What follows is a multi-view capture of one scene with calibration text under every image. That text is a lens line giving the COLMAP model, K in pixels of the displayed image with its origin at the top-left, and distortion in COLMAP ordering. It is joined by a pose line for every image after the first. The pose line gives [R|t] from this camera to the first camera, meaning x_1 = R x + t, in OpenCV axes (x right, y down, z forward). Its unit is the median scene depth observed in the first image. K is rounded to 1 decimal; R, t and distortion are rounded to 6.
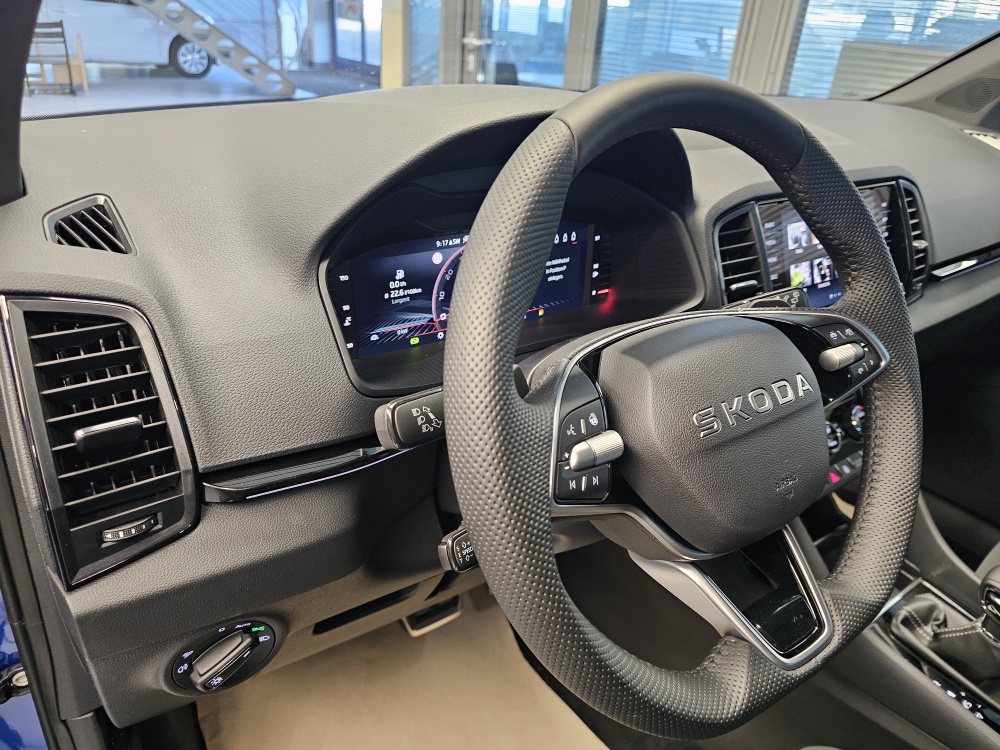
lens RADIAL K [[689.1, 0, 519.2], [0, 689.1, 372.5], [0, 0, 1]] dist [0.039949, -0.059382]
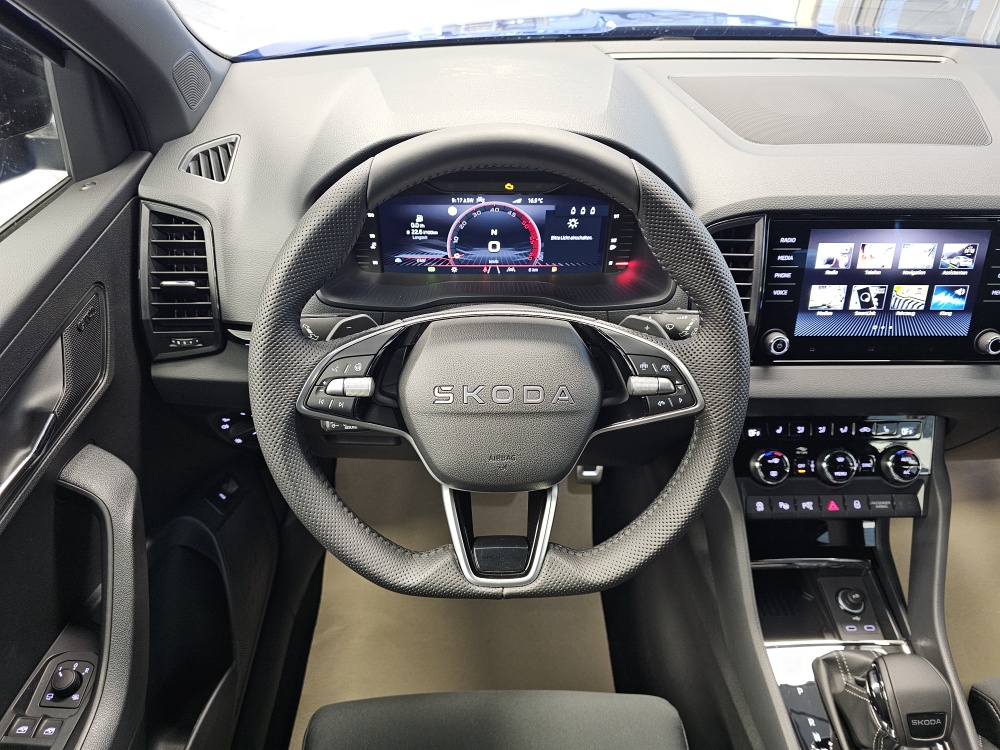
lens RADIAL K [[666.3, 0, 500.0], [0, 666.3, 375.0], [0, 0, 1]] dist [0.012804, 0.000490]
pose [[0.821011, 0.326724, -0.468179, 0.627484], [-0.230594, 0.939963, 0.251588, -0.209364], [0.522270, -0.098597, 0.847061, -0.032080]]
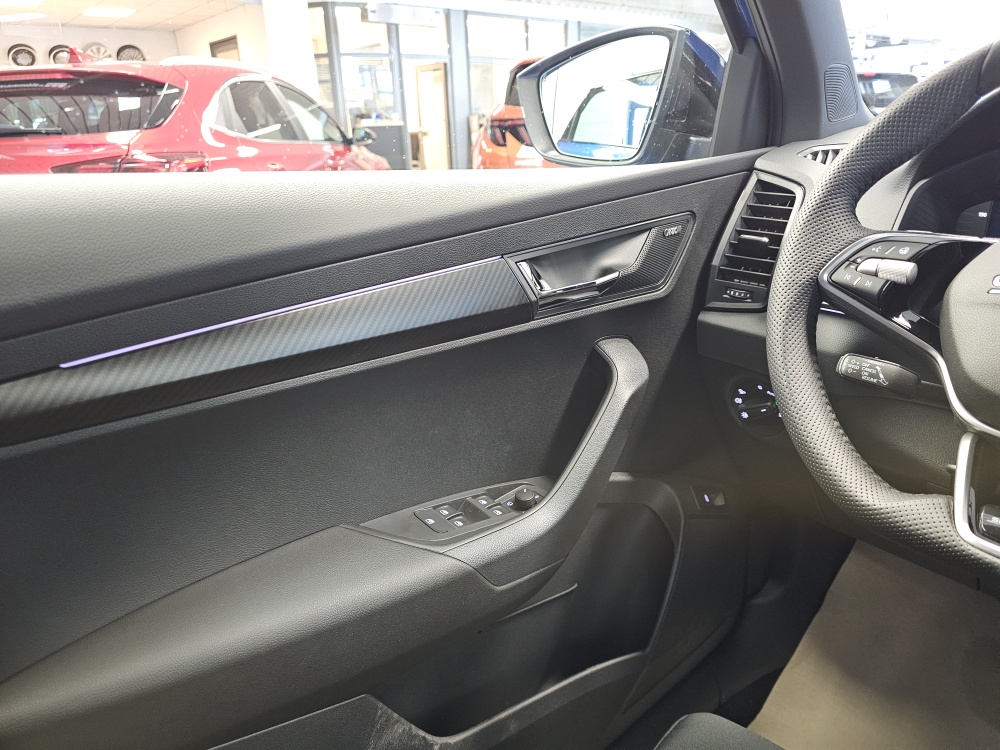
lens RADIAL K [[689.1, 0, 519.2], [0, 689.1, 372.5], [0, 0, 1]] dist [0.039949, -0.059382]
pose [[0.118432, 0.275482, -0.953983, 0.814111], [-0.418761, 0.884985, 0.203570, 0.185580], [0.900340, 0.375382, 0.220172, 0.083959]]
